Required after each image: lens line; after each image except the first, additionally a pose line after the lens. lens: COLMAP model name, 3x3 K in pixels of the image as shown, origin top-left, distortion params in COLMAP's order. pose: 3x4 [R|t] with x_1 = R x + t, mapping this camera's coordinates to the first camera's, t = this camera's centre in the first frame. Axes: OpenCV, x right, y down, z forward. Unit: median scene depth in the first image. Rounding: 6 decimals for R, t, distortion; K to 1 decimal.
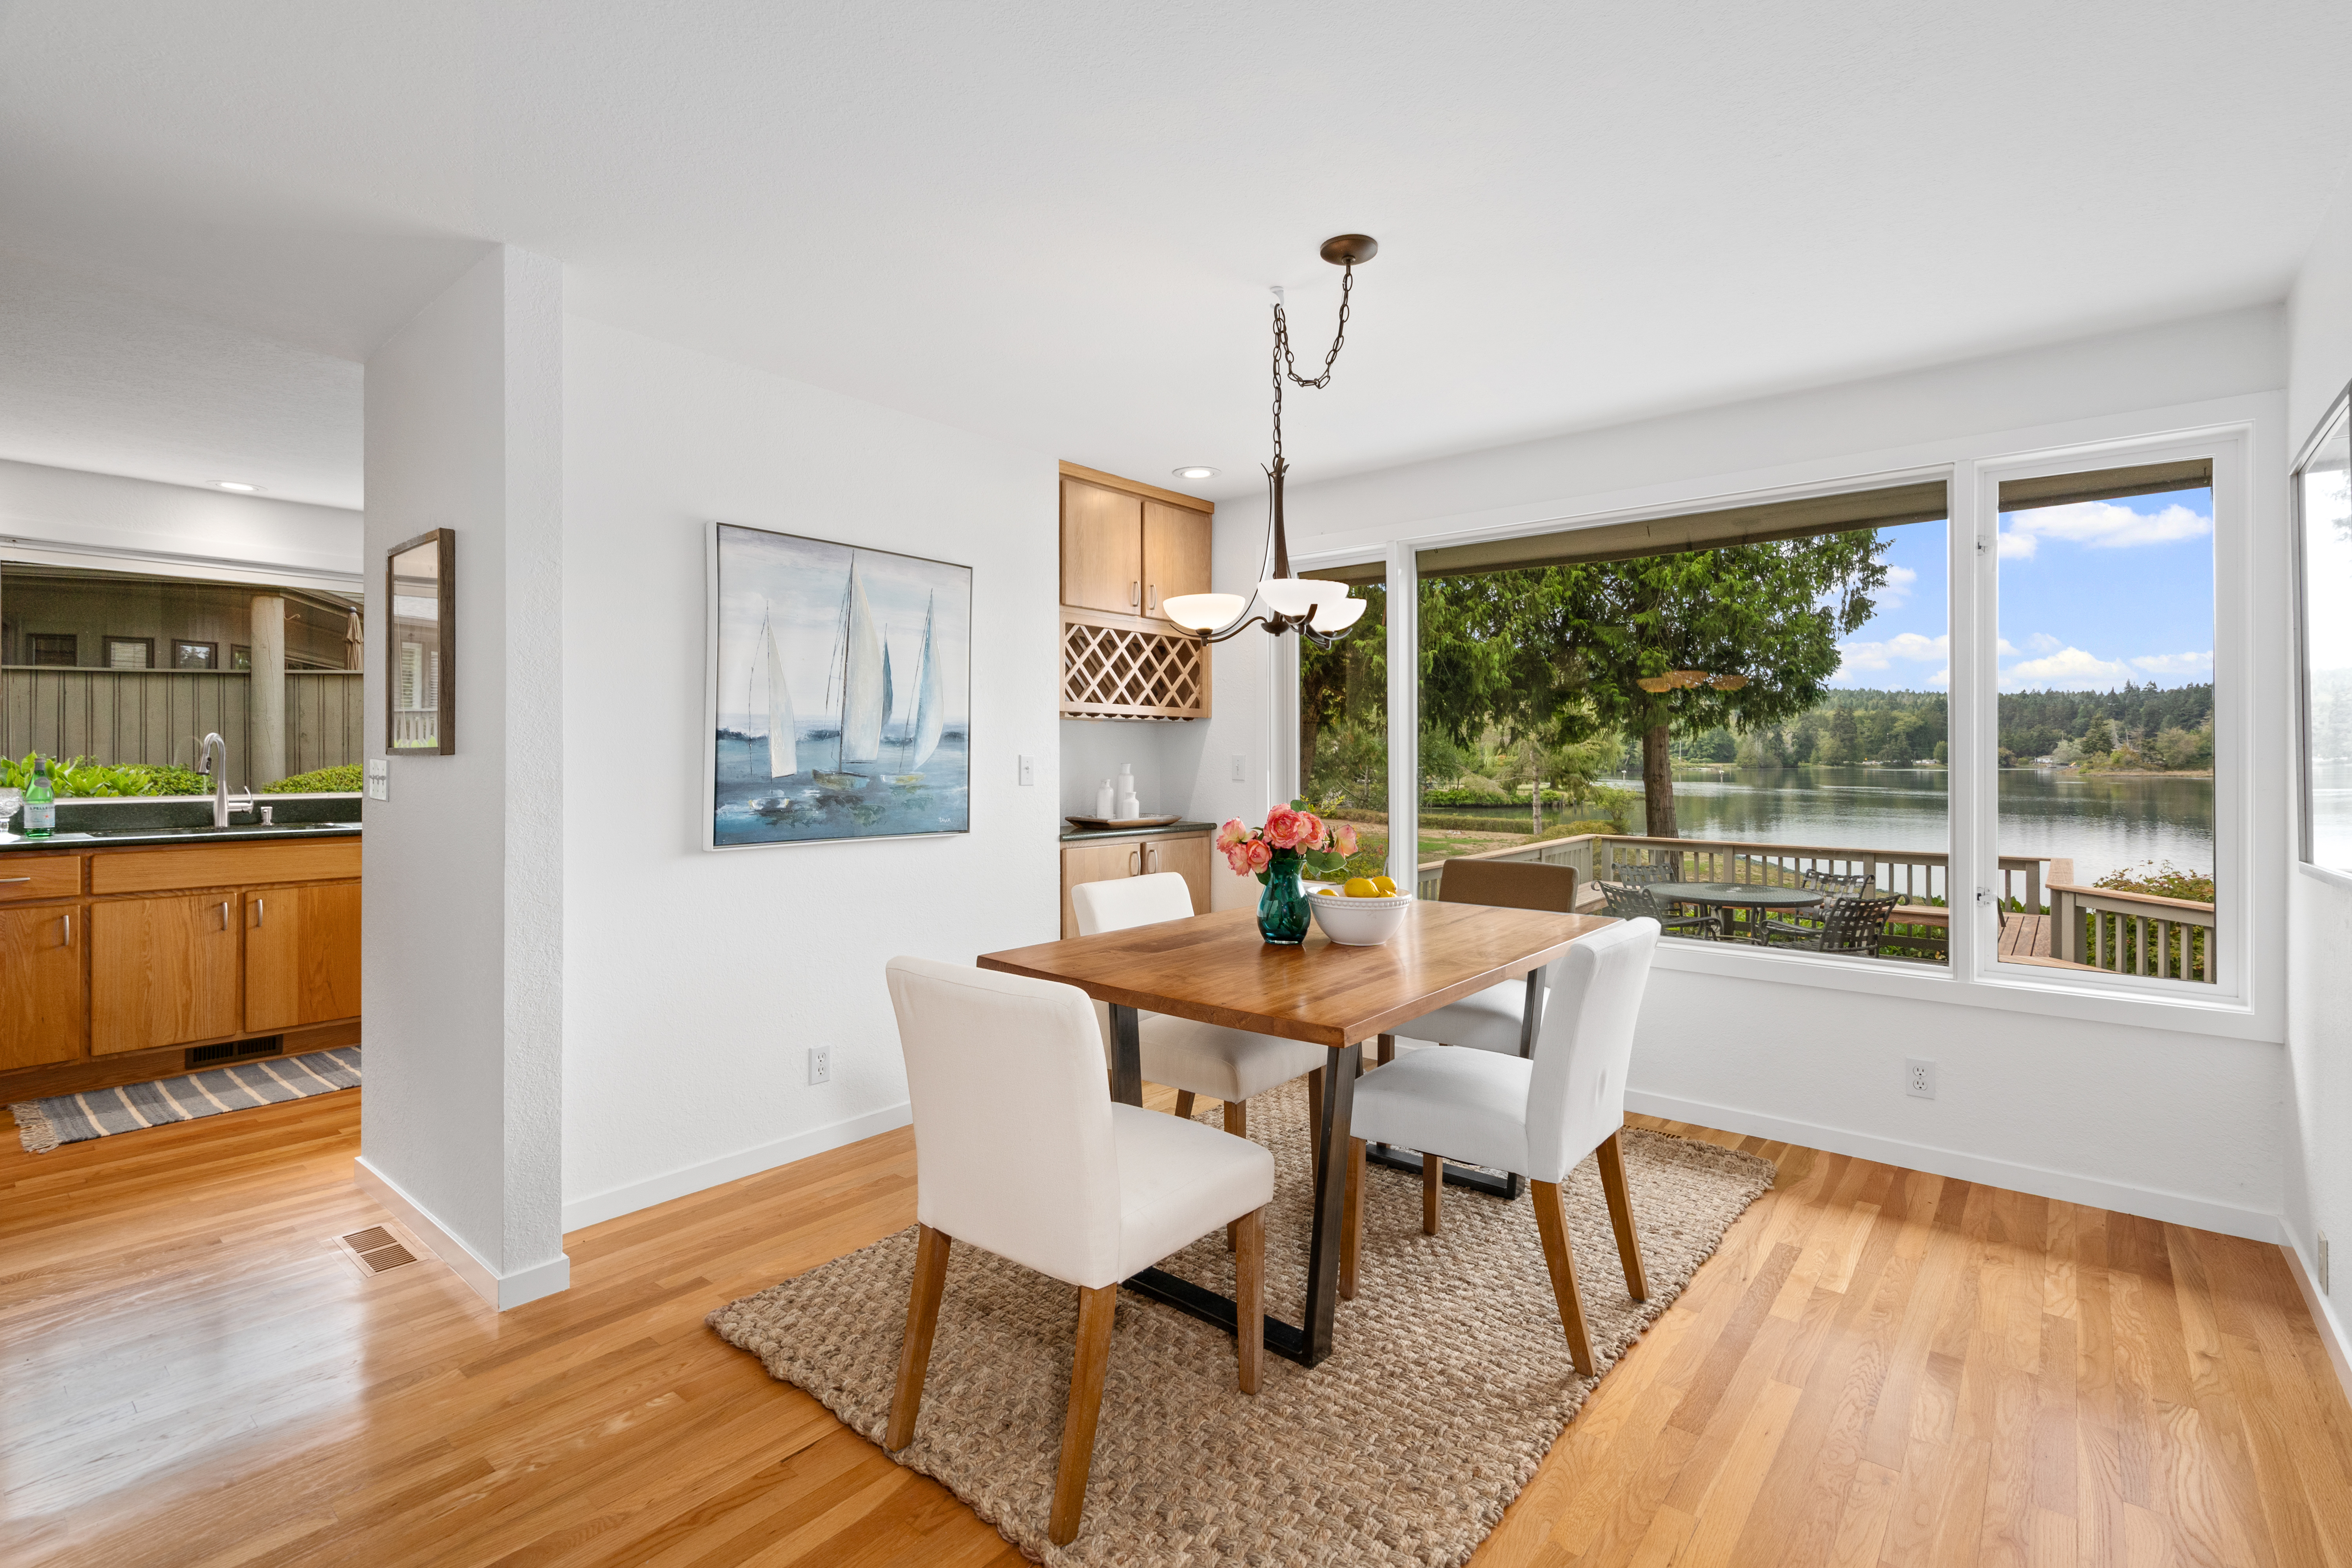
lens RADIAL K [[1071.9, 0, 1168.7], [0, 1071.9, 760.4], [0, 0, 1]] dist [-0.004984, 0.002204]
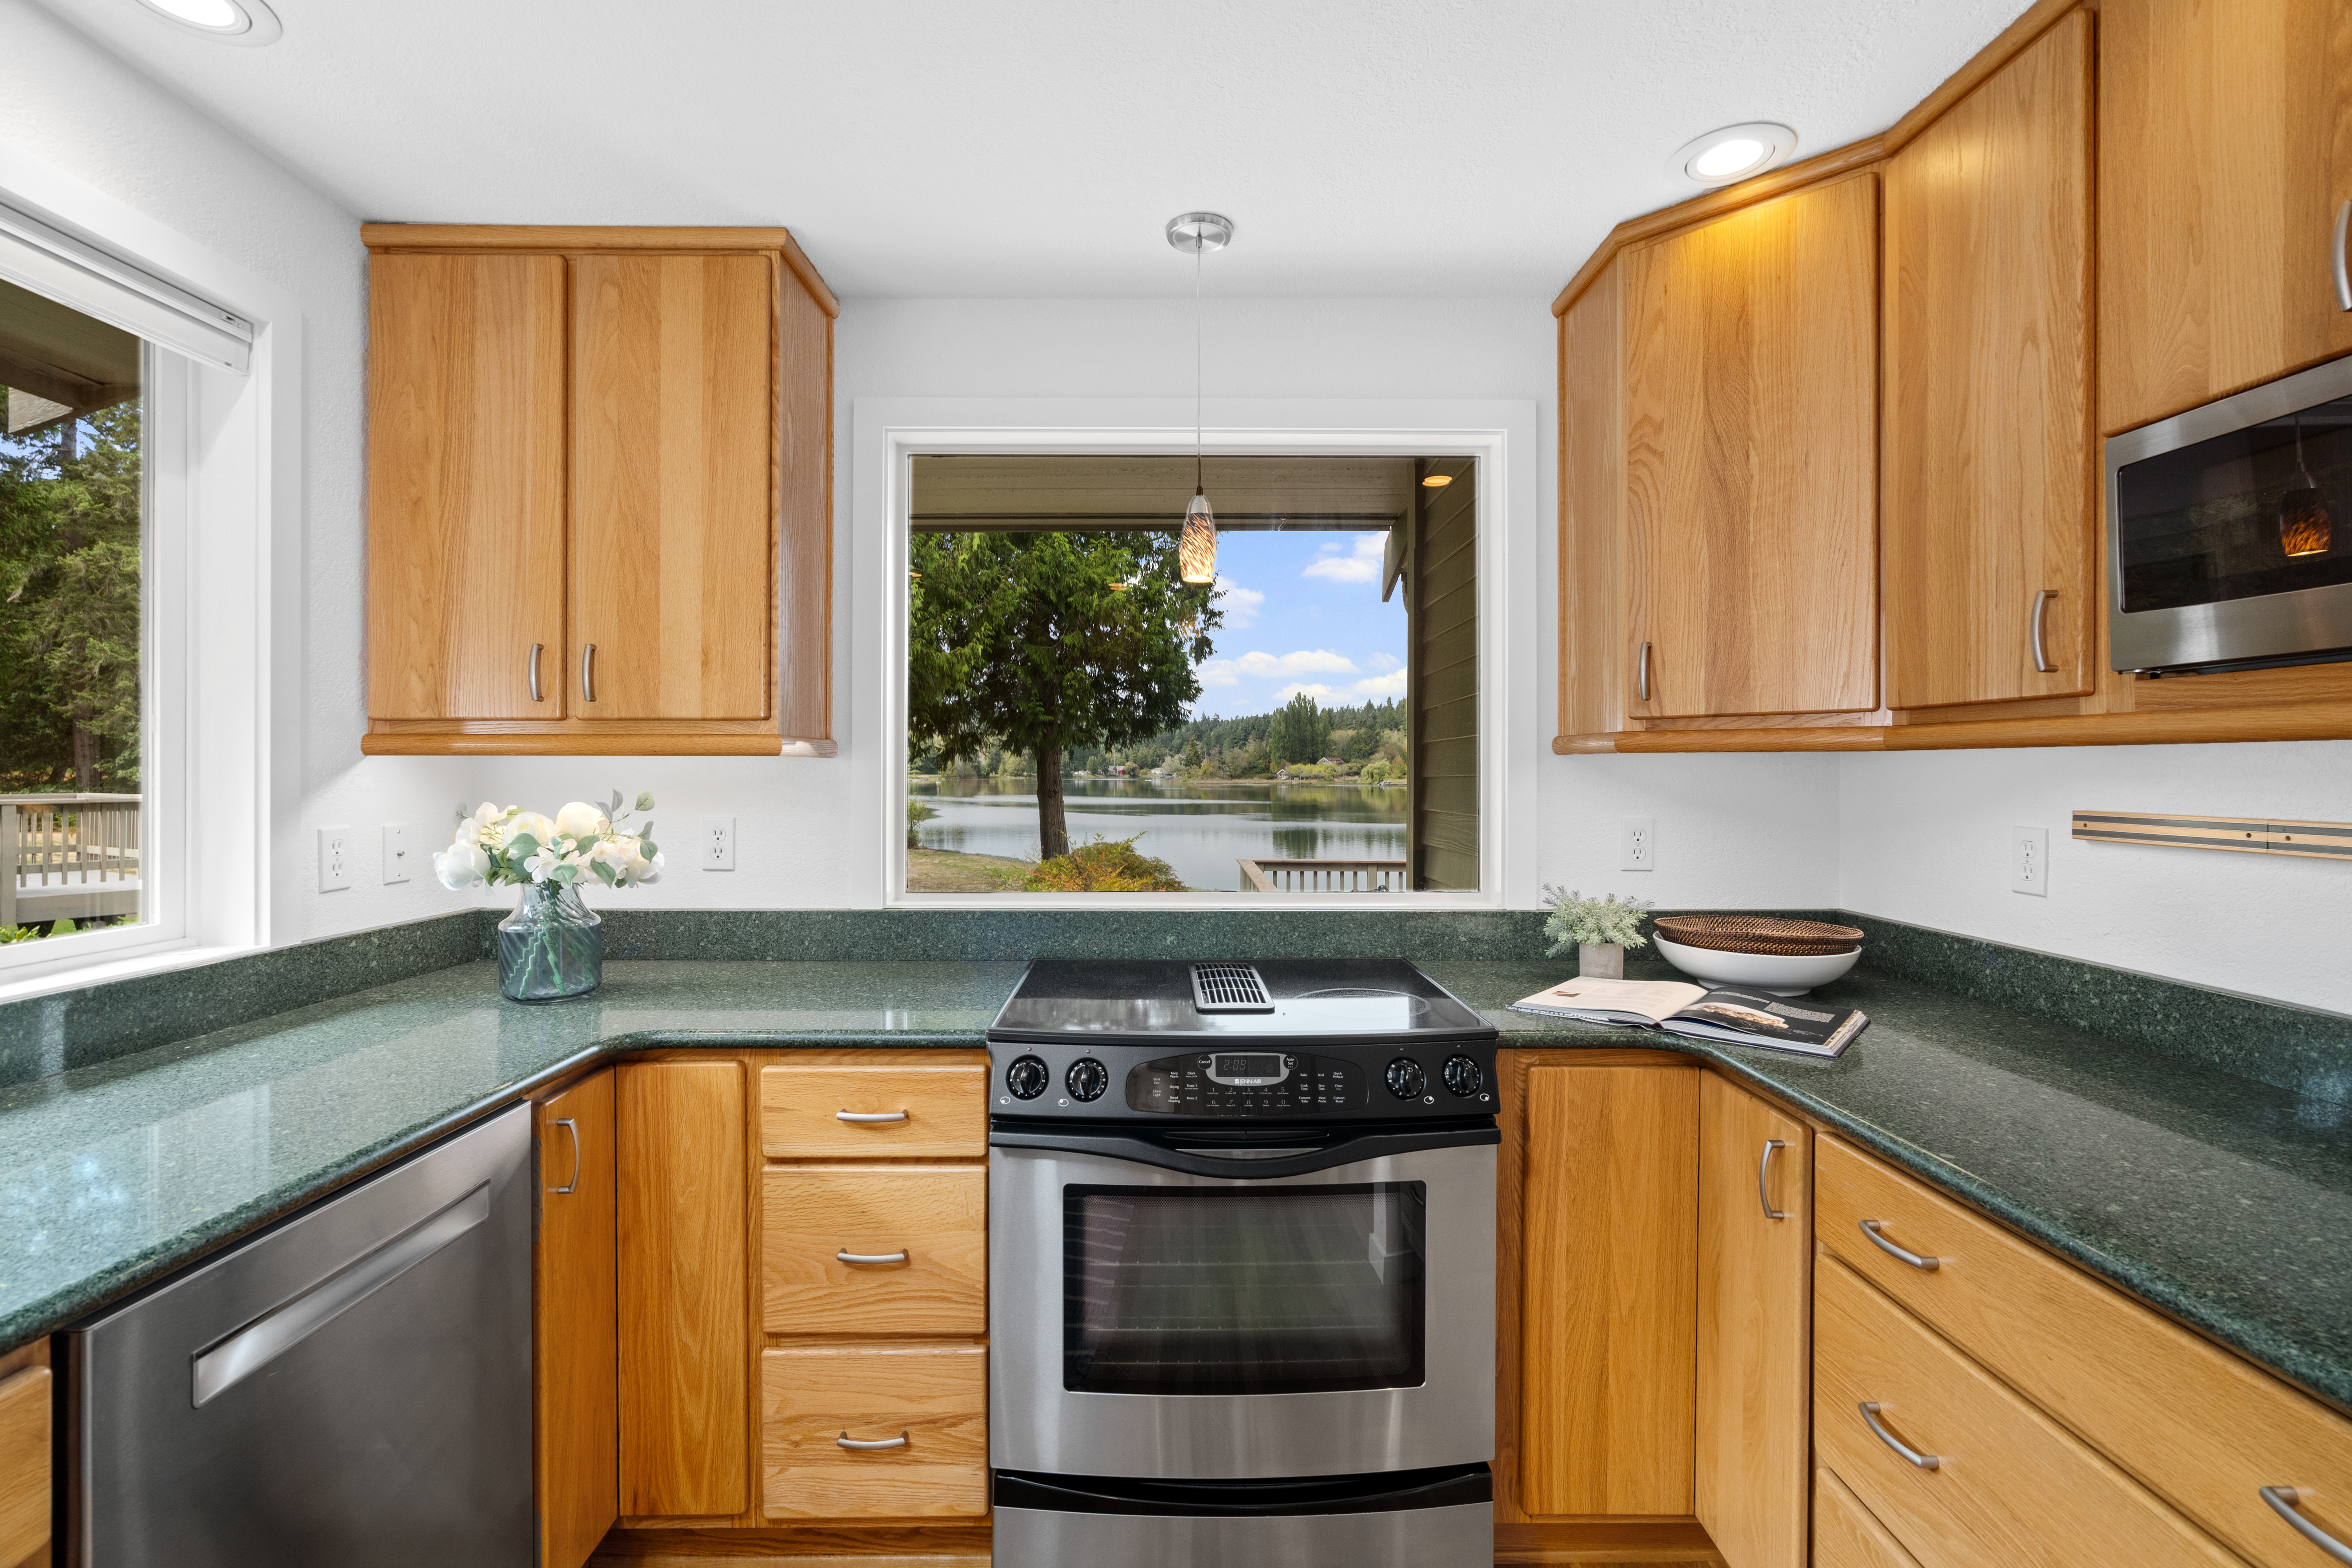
lens RADIAL K [[1071.9, 0, 1174.5], [0, 1071.9, 770.6], [0, 0, 1]] dist [-0.004984, 0.002204]
pose [[0.763003, -0.000941, 0.646394, -0.789324], [0.002123, 0.999997, -0.001050, -0.028730], [-0.646391, 0.002174, 0.763003, 0.811990]]
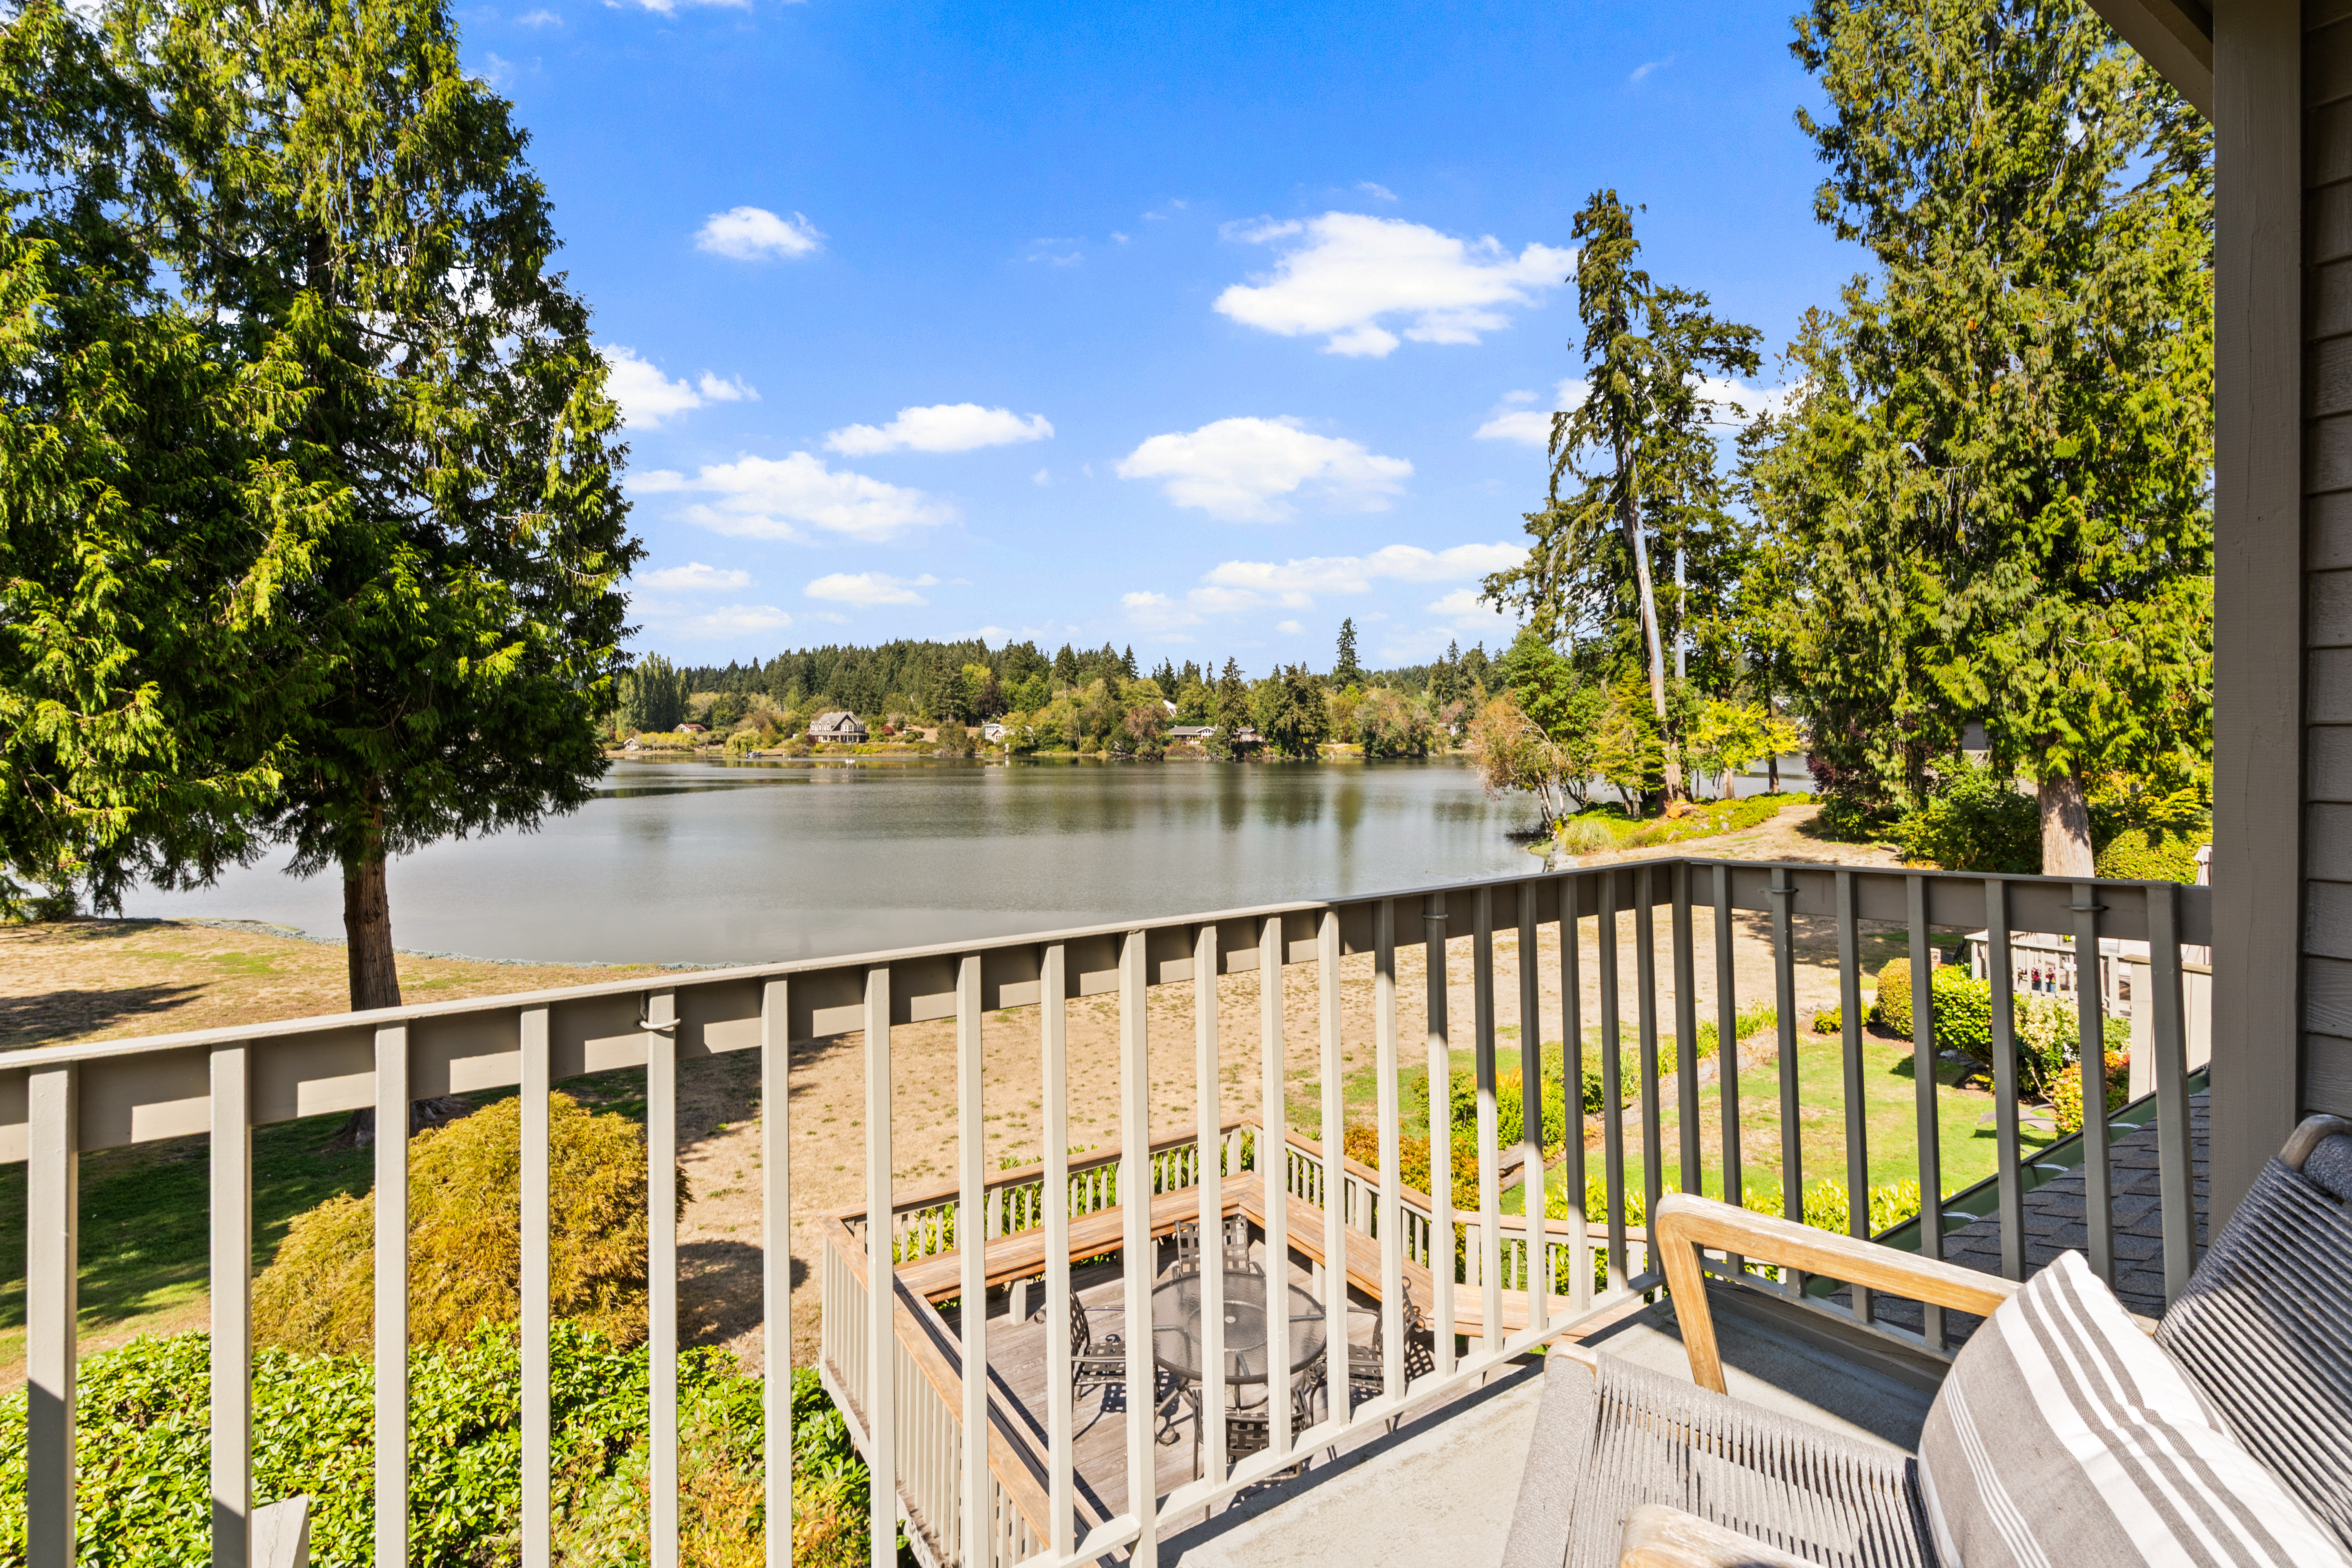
lens RADIAL K [[1071.9, 0, 1186.9], [0, 1071.9, 732.3], [0, 0, 1]] dist [-0.004984, 0.002204]
pose [[0.283017, -0.001767, 0.959113, -0.561612], [0.008096, 0.999967, -0.000547, -0.648533], [-0.959081, 0.007920, 0.283022, 1.613566]]
